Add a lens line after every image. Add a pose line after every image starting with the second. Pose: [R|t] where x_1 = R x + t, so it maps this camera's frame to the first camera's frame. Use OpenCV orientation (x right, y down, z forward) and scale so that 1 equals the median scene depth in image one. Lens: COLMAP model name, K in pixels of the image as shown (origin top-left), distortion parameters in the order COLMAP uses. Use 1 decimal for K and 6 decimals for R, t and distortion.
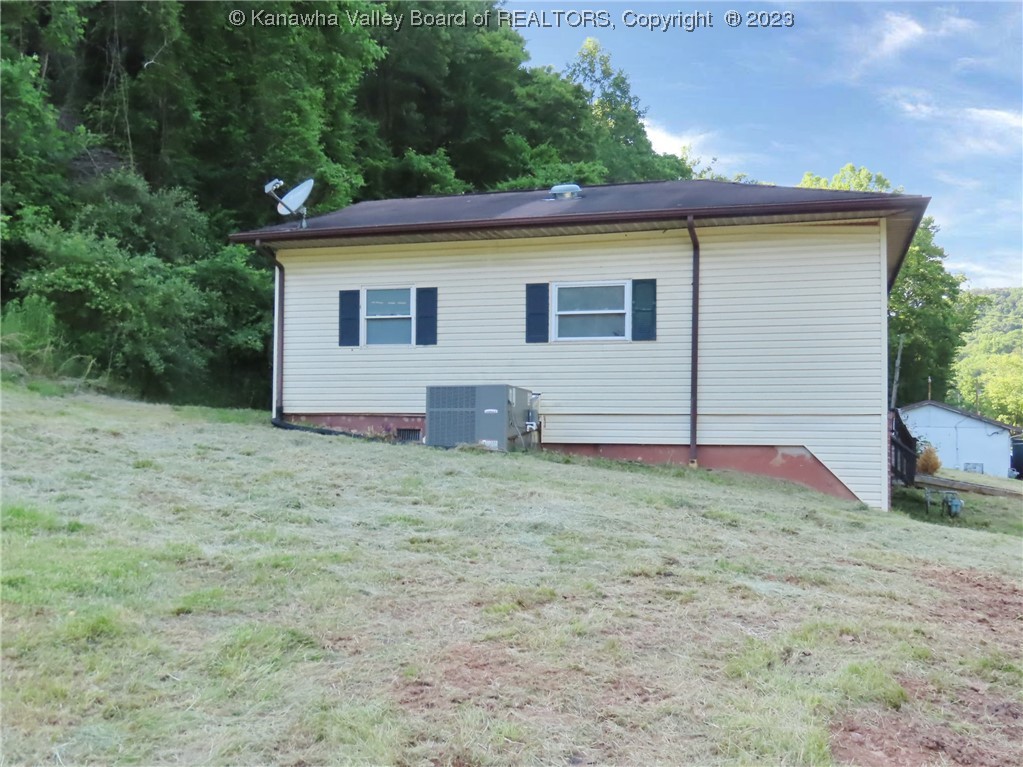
lens RADIAL K [[1040.2, 0, 506.6], [0, 1040.2, 383.9], [0, 0, 1]] dist [0.023377, 0.000000]
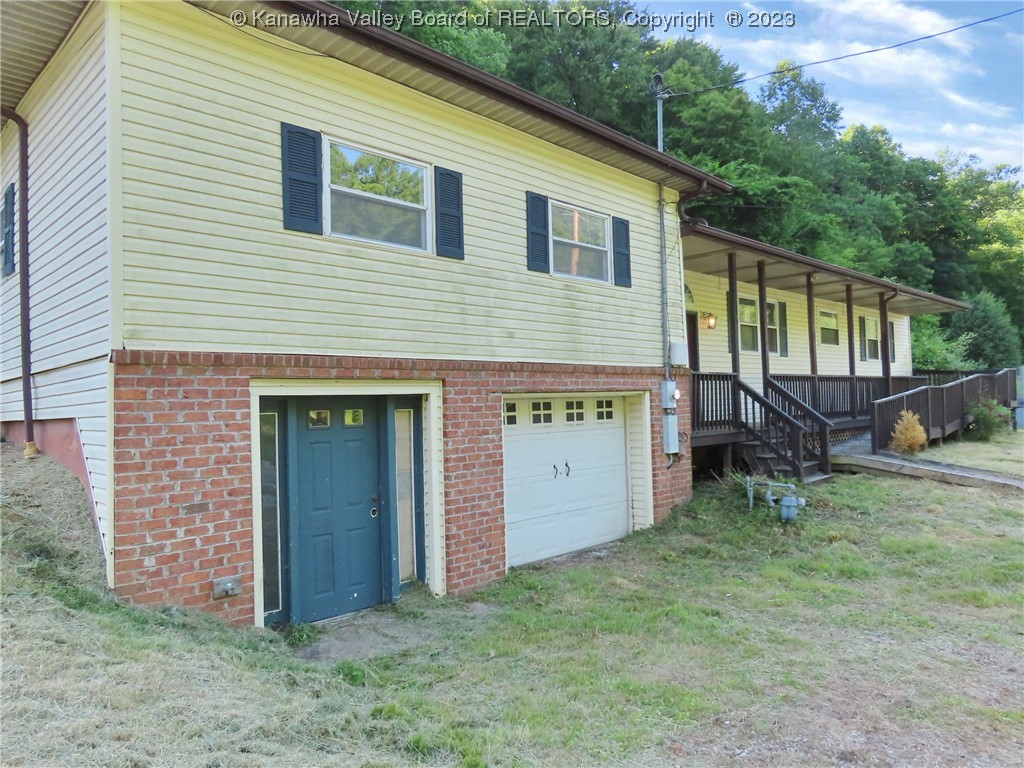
lens RADIAL K [[708.1, 0, 513.2], [0, 708.1, 386.4], [0, 0, 1]] dist [0.011008, -0.012067]
pose [[0.884245, -0.045091, -0.464842, 0.610084], [0.045999, 0.998897, -0.009394, 0.050514], [0.464753, -0.013076, 0.885344, 0.682627]]
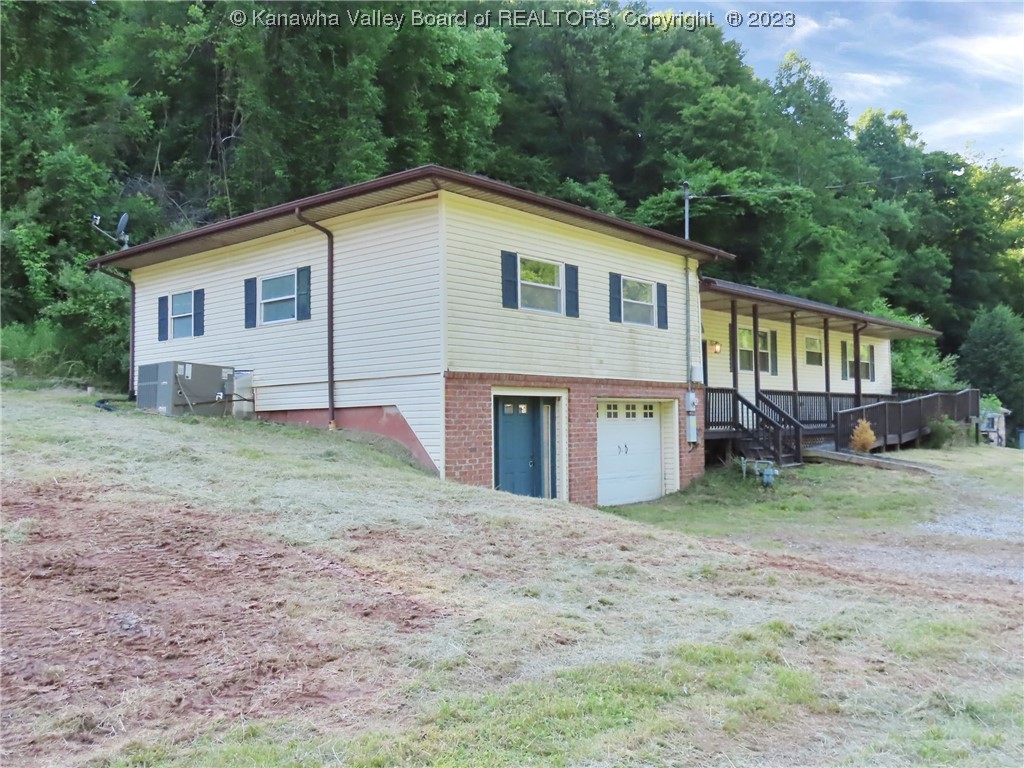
lens RADIAL K [[939.9, 0, 515.2], [0, 939.9, 391.2], [0, 0, 1]] dist [0.014766, 0.012972]
pose [[0.917569, -0.033577, -0.396156, 0.709308], [0.028975, 0.999425, -0.017597, 0.058837], [0.396519, 0.004667, 0.918014, 0.123470]]
